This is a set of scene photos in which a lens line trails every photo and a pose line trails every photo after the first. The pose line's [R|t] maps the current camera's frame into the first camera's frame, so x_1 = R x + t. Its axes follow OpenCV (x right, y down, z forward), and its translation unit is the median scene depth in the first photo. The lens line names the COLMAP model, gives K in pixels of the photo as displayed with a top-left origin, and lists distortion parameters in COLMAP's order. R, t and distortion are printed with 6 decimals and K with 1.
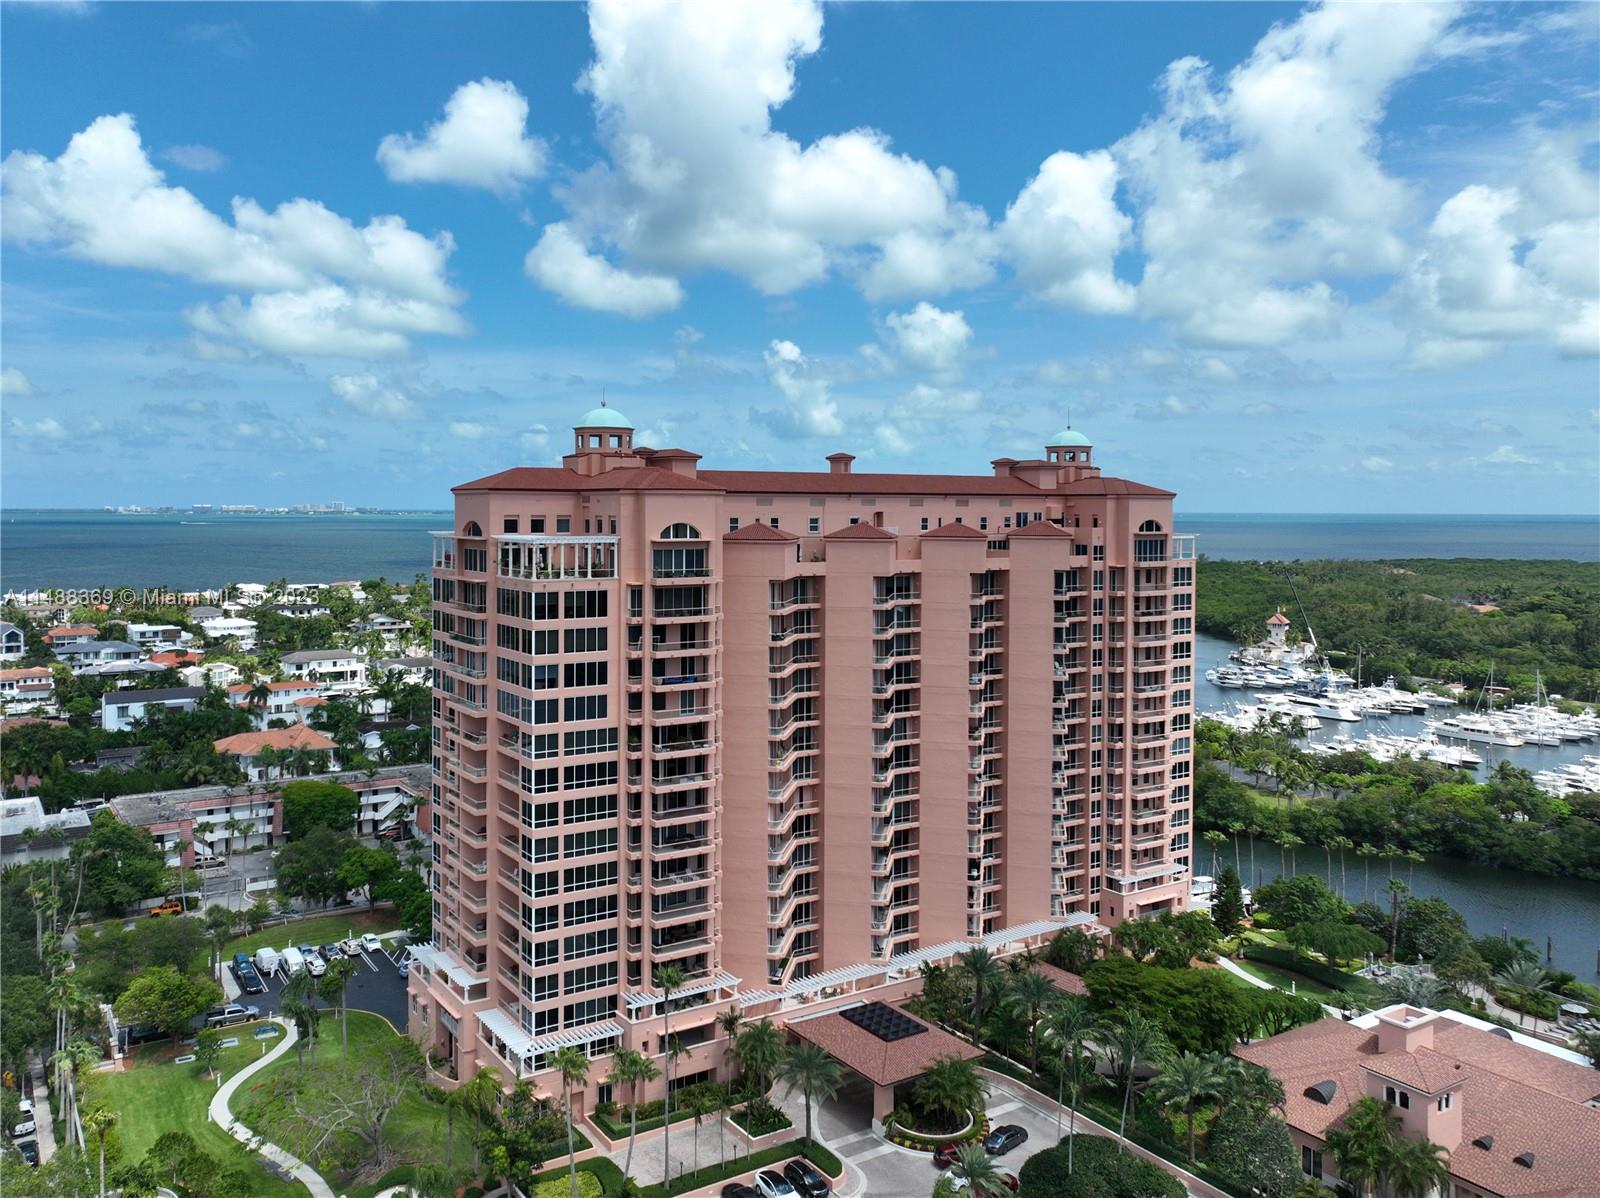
lens RADIAL K [[1224.2, 0, 798.0], [0, 1224.2, 505.3], [0, 0, 1]] dist [-0.025714, 0.048802]
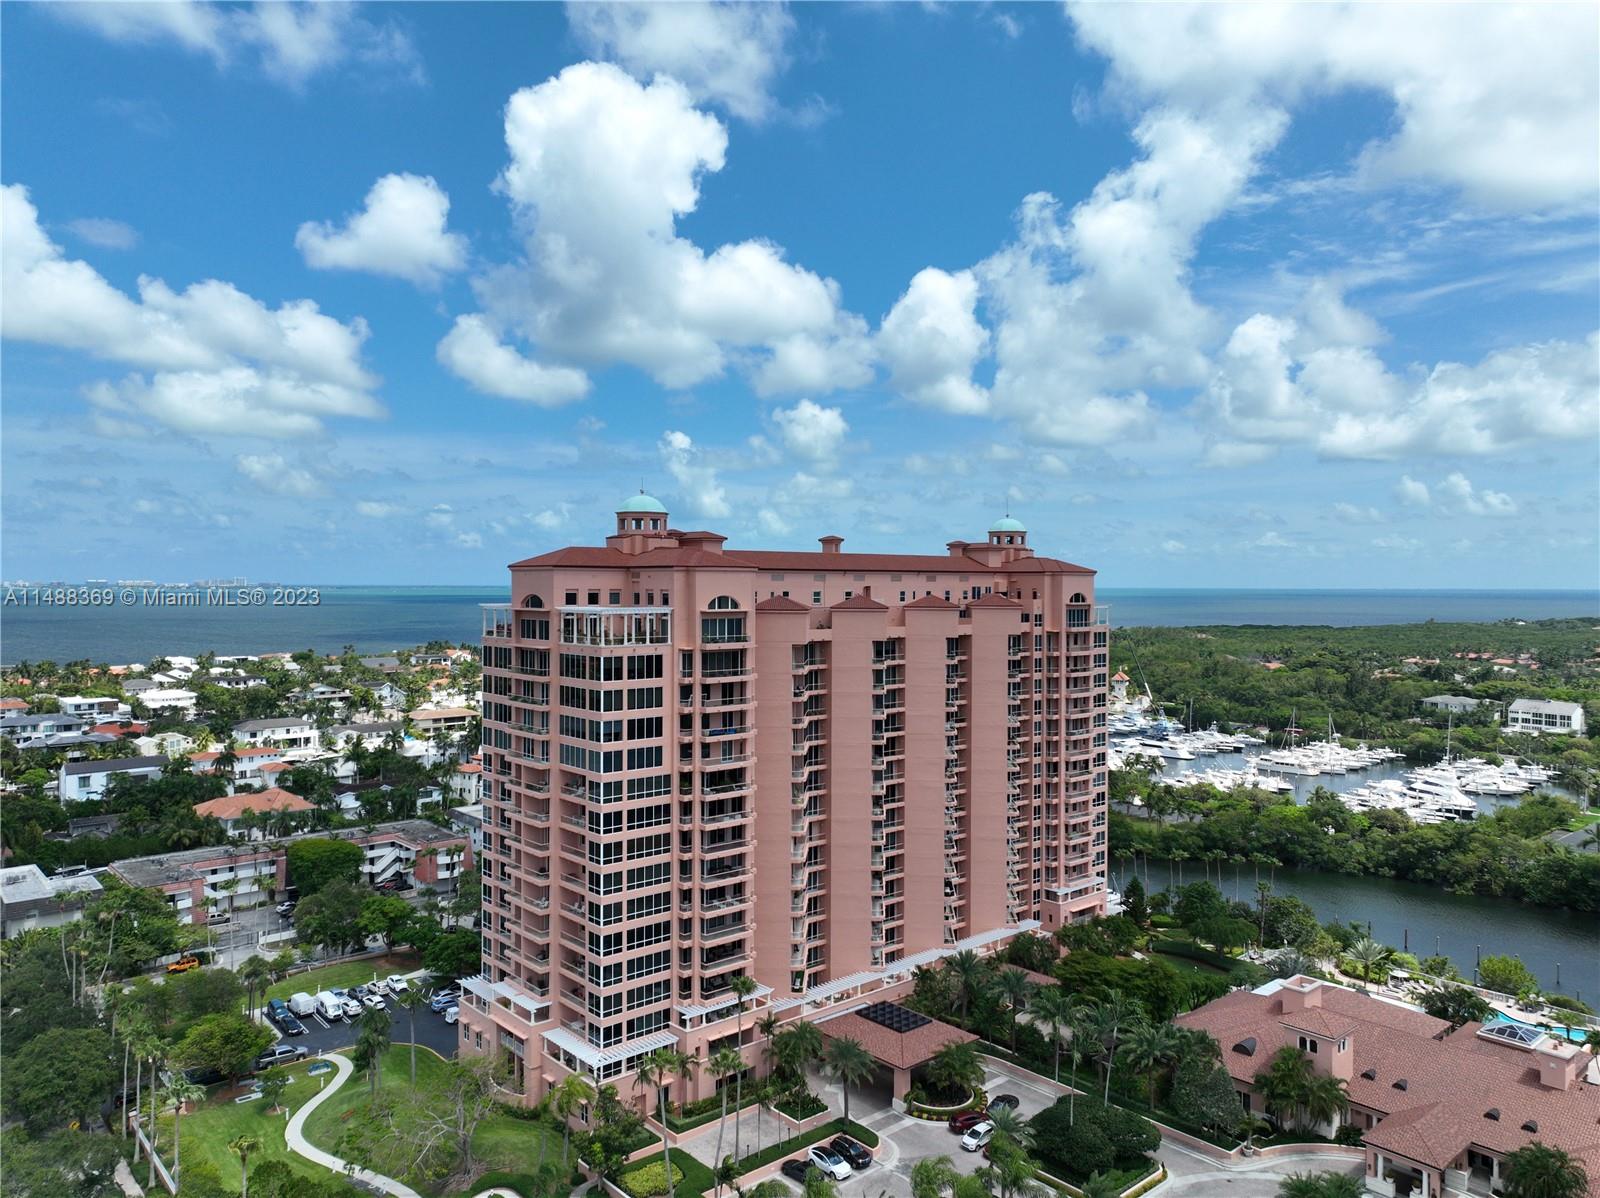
lens RADIAL K [[1125.9, 0, 800.0], [0, 1125.9, 599.0], [0, 0, 1]] dist [0.004659, 0.010402]
pose [[0.985268, -0.002314, 0.171001, -0.148908], [-0.000483, 0.999867, 0.016317, 0.000348], [-0.171016, -0.016159, 0.985136, -0.039274]]
